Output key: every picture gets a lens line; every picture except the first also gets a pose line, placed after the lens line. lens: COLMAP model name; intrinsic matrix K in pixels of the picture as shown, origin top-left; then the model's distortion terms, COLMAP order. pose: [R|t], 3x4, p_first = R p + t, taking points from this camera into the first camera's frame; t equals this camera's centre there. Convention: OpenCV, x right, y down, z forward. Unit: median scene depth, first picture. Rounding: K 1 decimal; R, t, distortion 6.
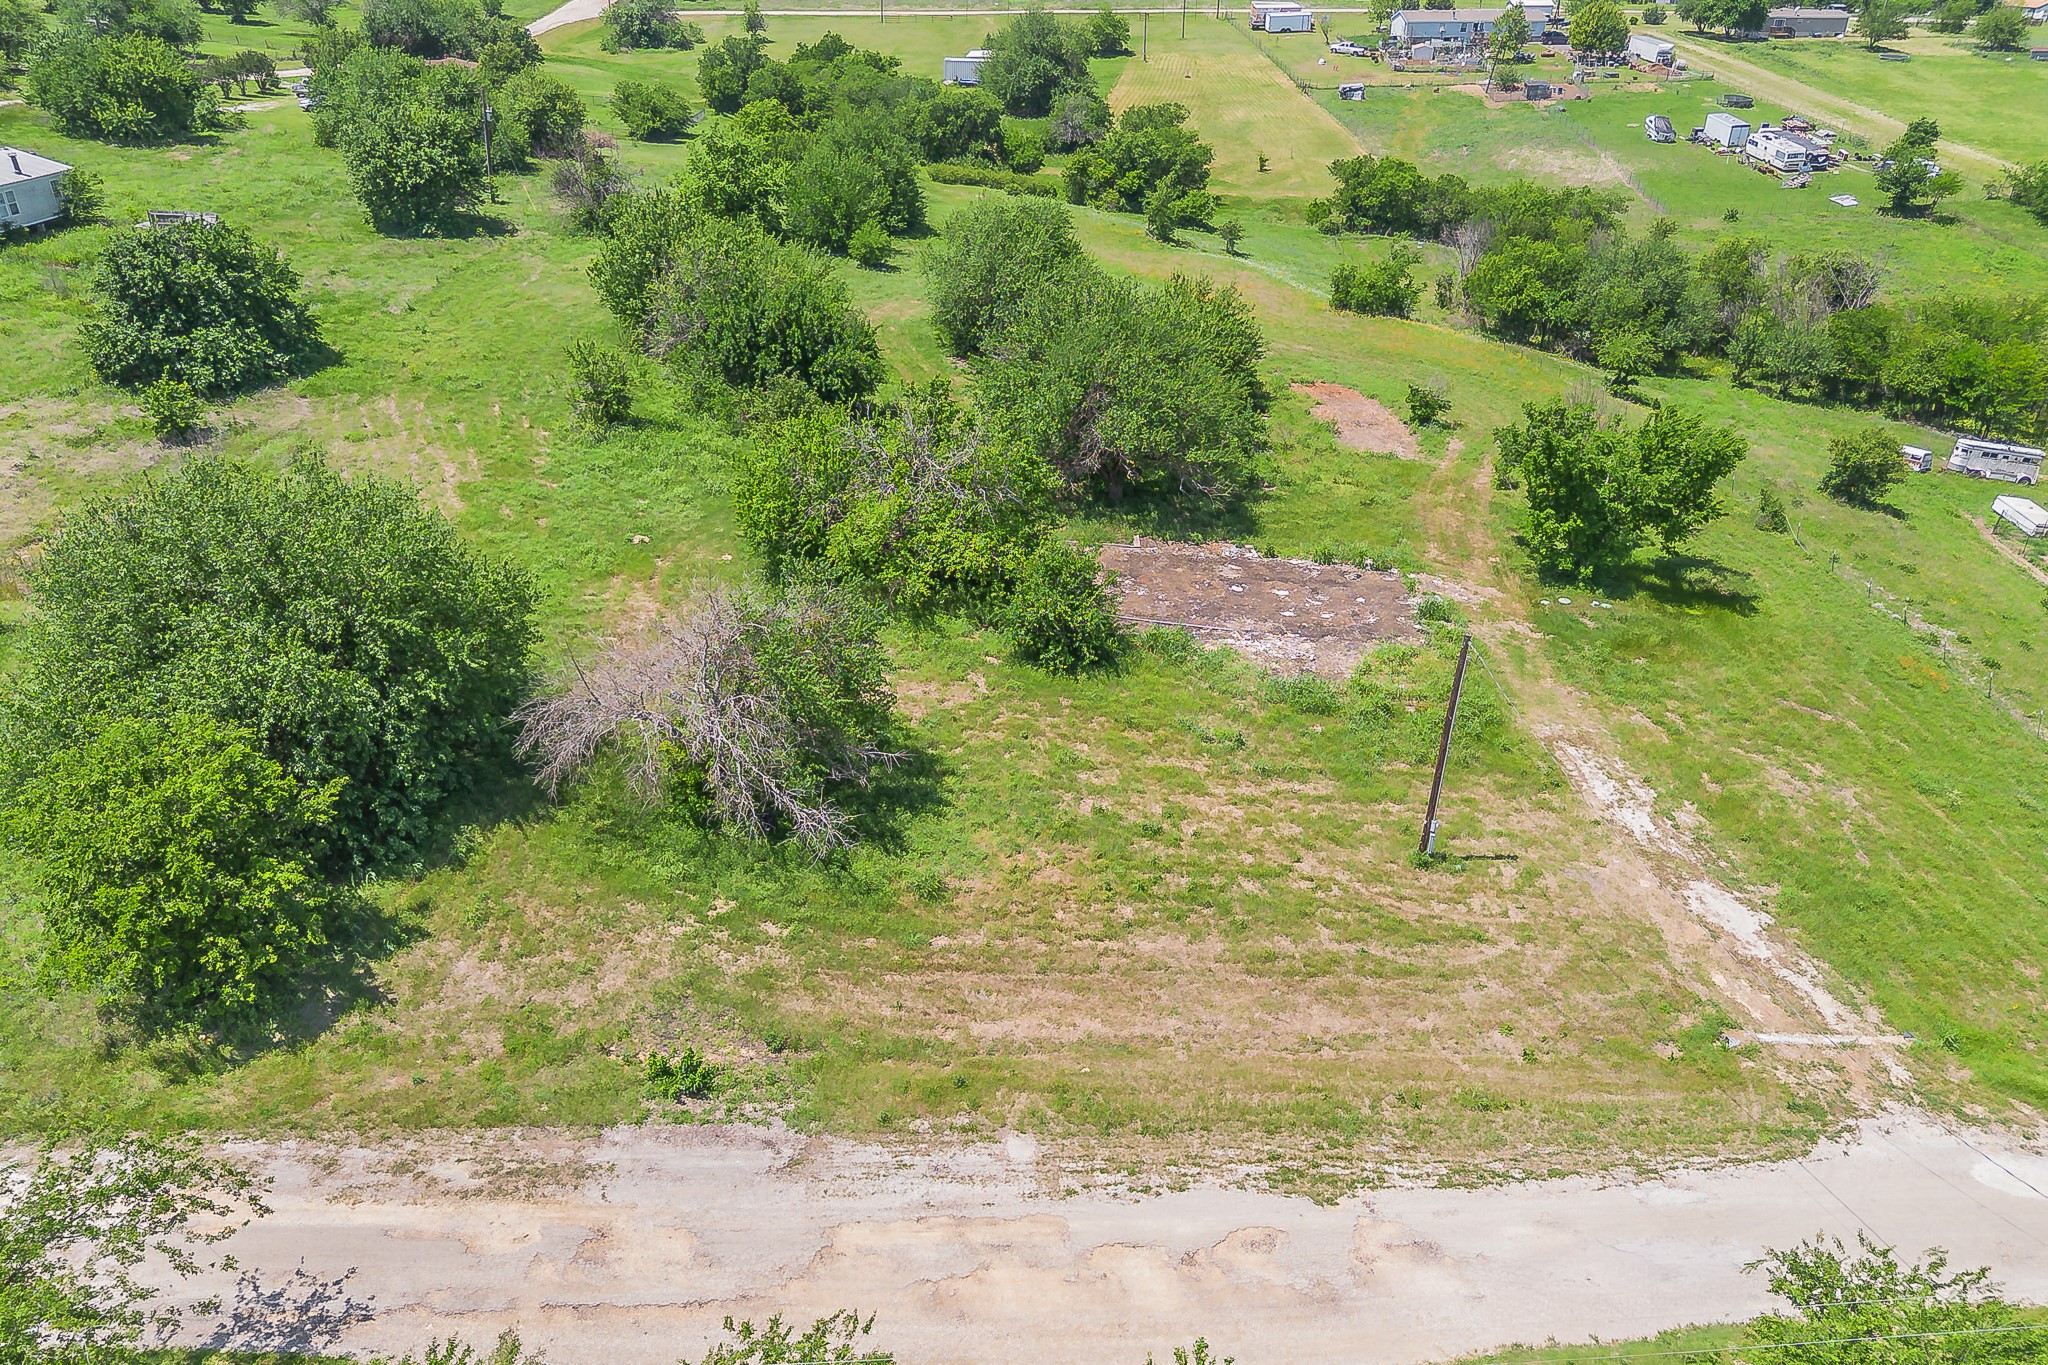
lens RADIAL K [[1460.4, 0, 1025.5], [0, 1460.4, 685.1], [0, 0, 1]] dist [0.058437, -0.050015]
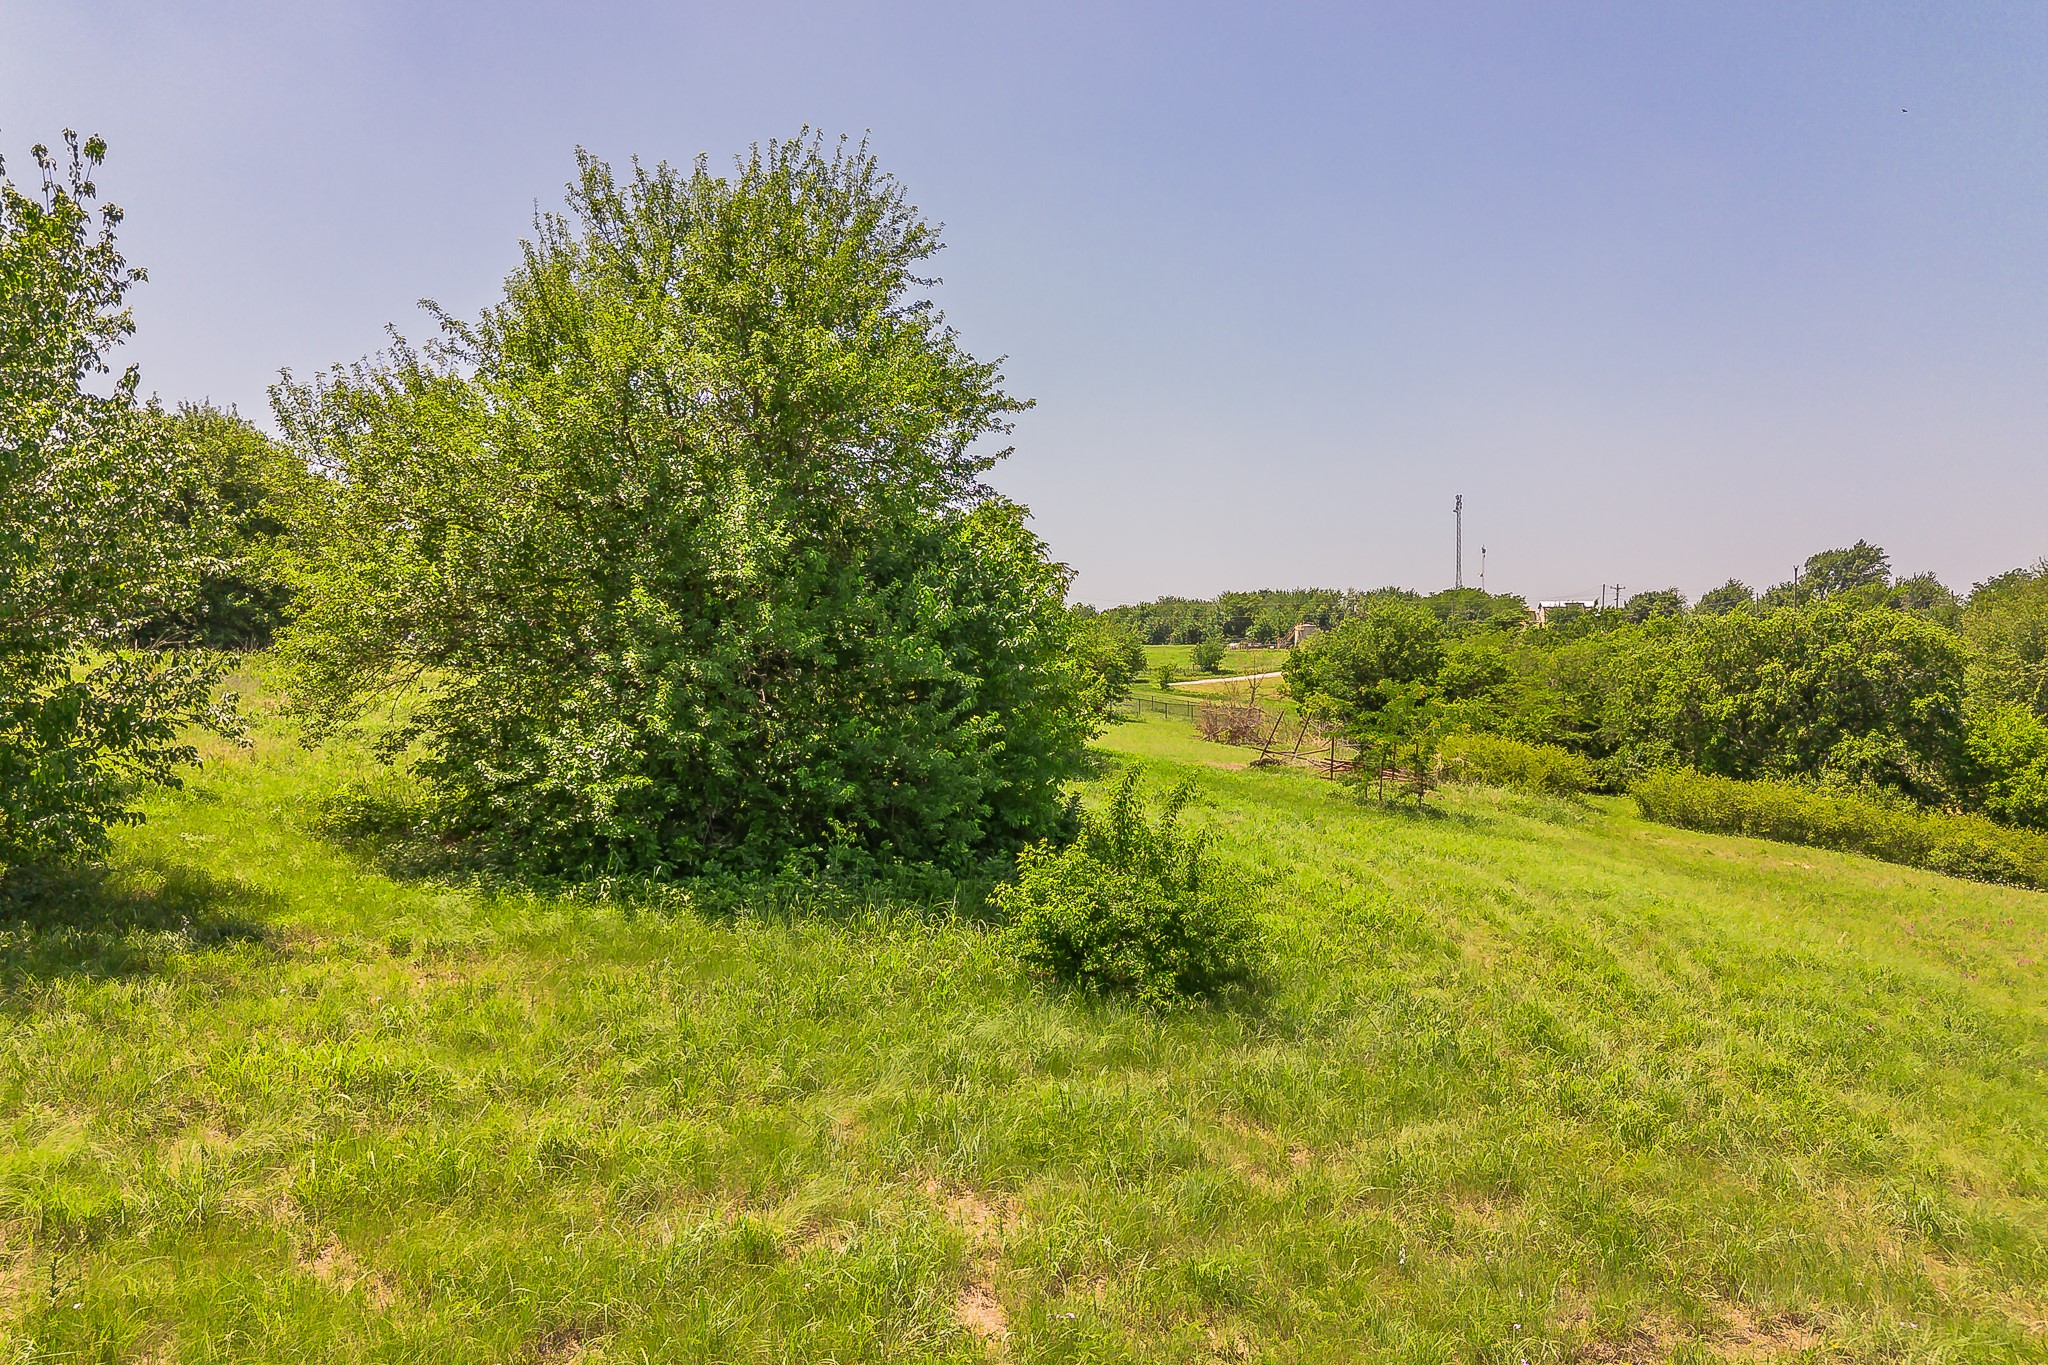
lens RADIAL K [[1460.4, 0, 1030.5], [0, 1460.4, 690.2], [0, 0, 1]] dist [0.058437, -0.050015]
pose [[0.804299, -0.003382, -0.594215, 0.035784], [-0.280039, 0.879818, -0.384054, -0.650490], [0.524100, 0.475298, 0.706690, 2.129251]]
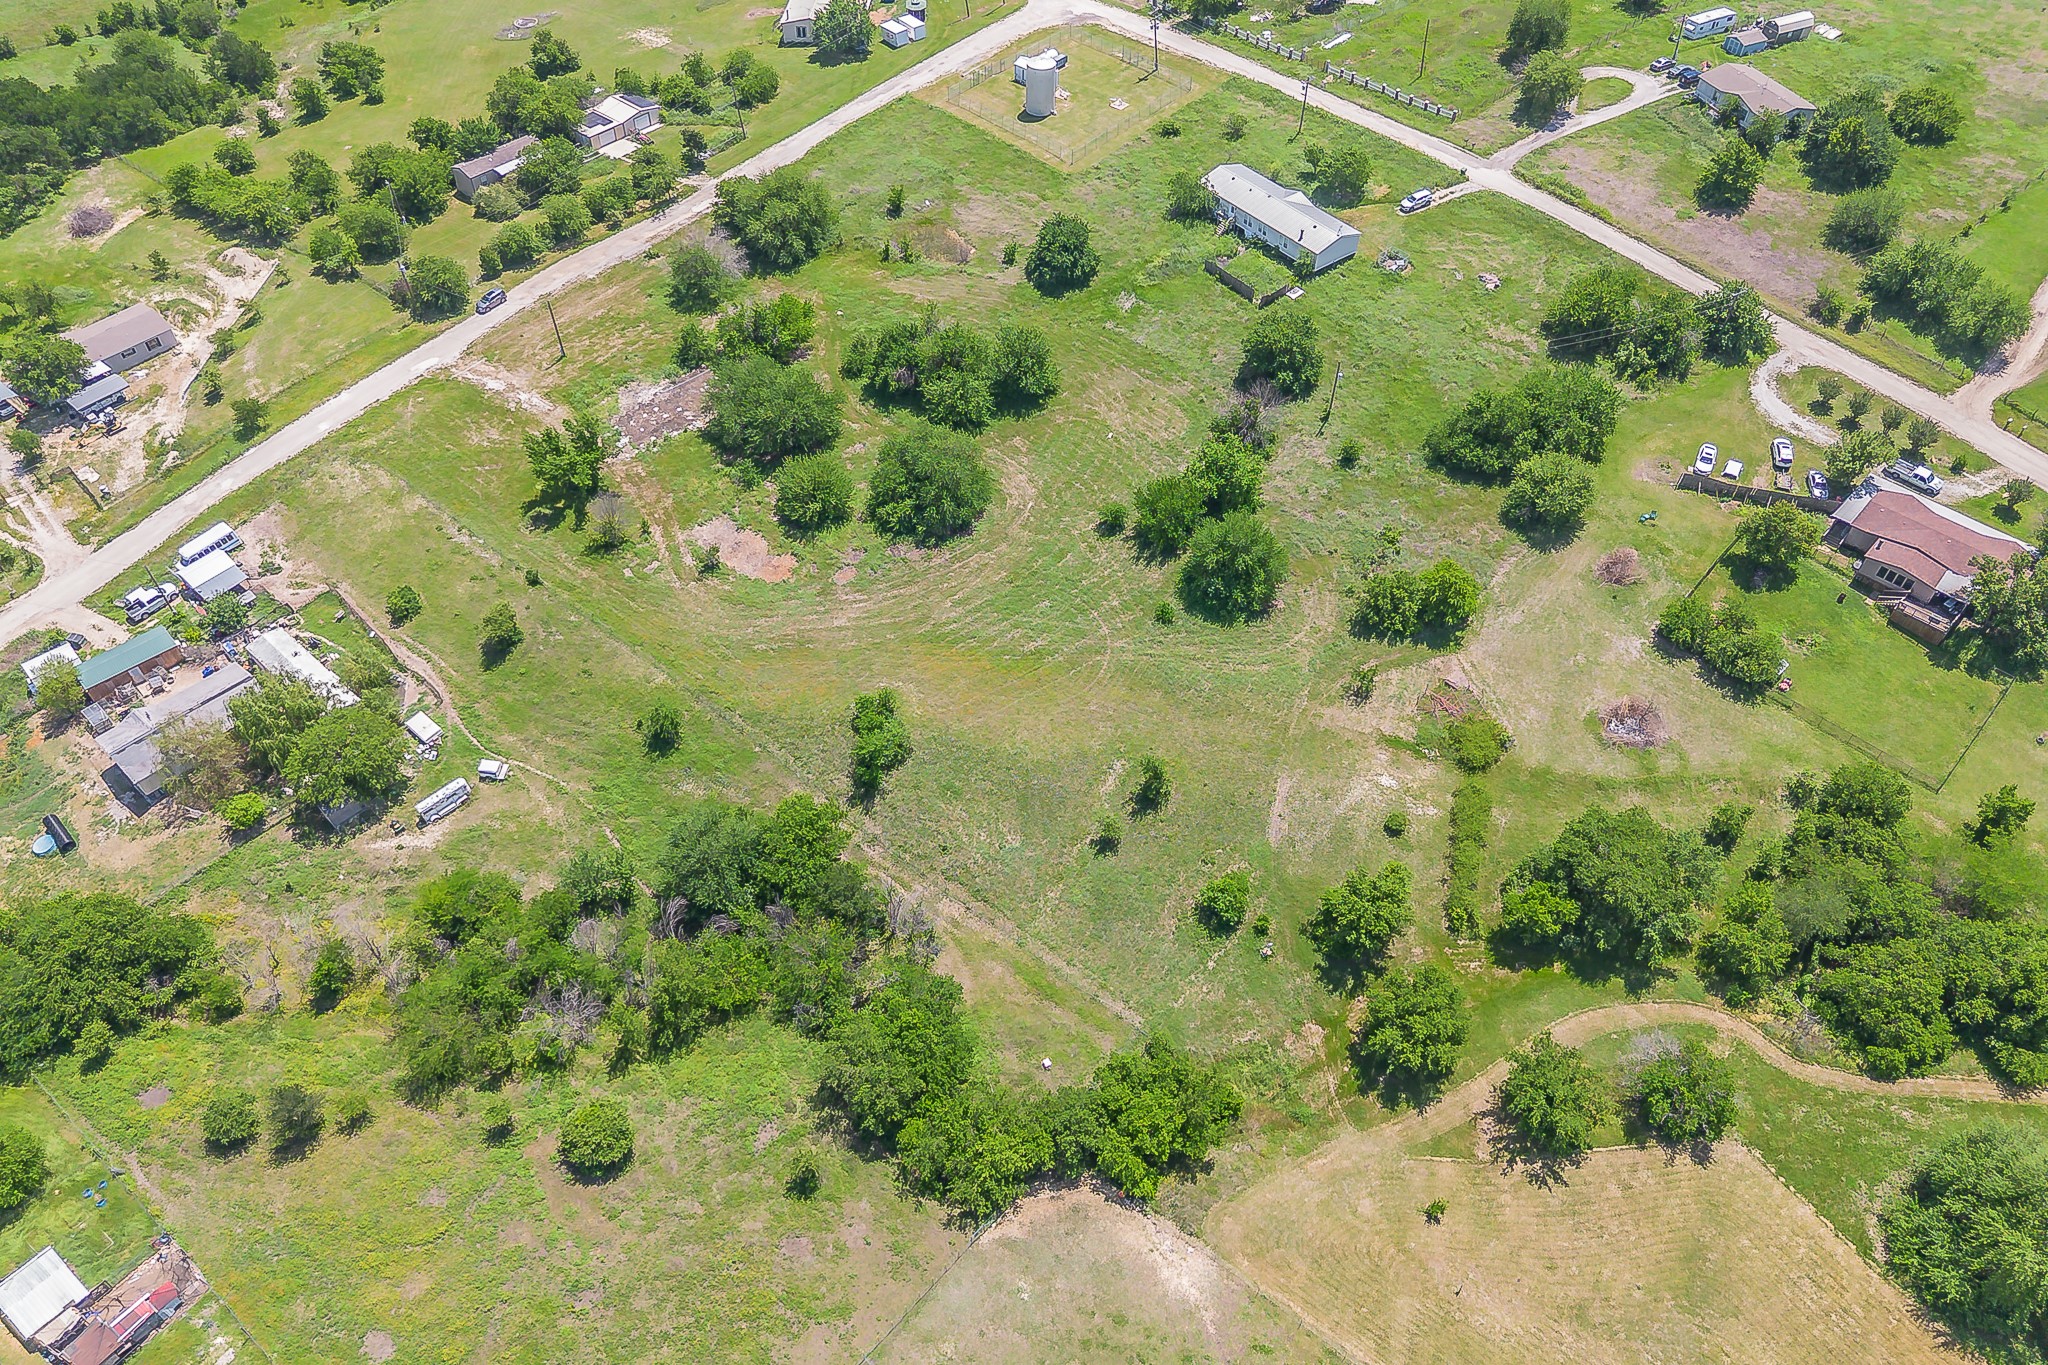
lens RADIAL K [[1460.4, 0, 1019.1], [0, 1460.4, 697.6], [0, 0, 1]] dist [0.058437, -0.050015]
pose [[-0.701508, 0.513305, -0.494372, 1.679148], [-0.360842, 0.342369, 0.867512, -3.145051], [0.614556, 0.786957, -0.054952, 2.454107]]
